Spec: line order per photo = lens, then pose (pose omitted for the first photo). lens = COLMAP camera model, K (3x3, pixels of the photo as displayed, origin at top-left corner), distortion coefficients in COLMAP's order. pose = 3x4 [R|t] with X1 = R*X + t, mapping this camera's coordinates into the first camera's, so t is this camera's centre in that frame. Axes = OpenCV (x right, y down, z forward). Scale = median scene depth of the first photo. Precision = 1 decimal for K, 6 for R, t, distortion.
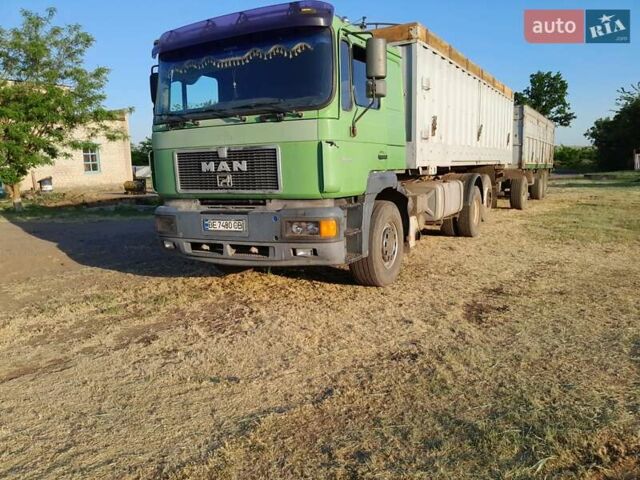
lens RADIAL K [[500.5, 0, 322.1], [0, 500.5, 238.5], [0, 0, 1]] dist [-0.002657, -0.000111]
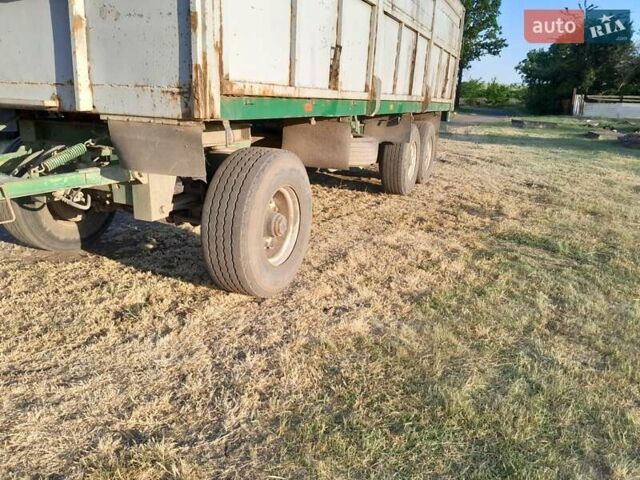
lens RADIAL K [[500.5, 0, 317.1], [0, 500.5, 241.5], [0, 0, 1]] dist [-0.002657, -0.000111]
pose [[0.991151, 0.016473, 0.131716, 0.095521], [-0.035320, 0.989227, 0.142062, -0.028359], [-0.127957, -0.145457, 0.981055, 0.188306]]
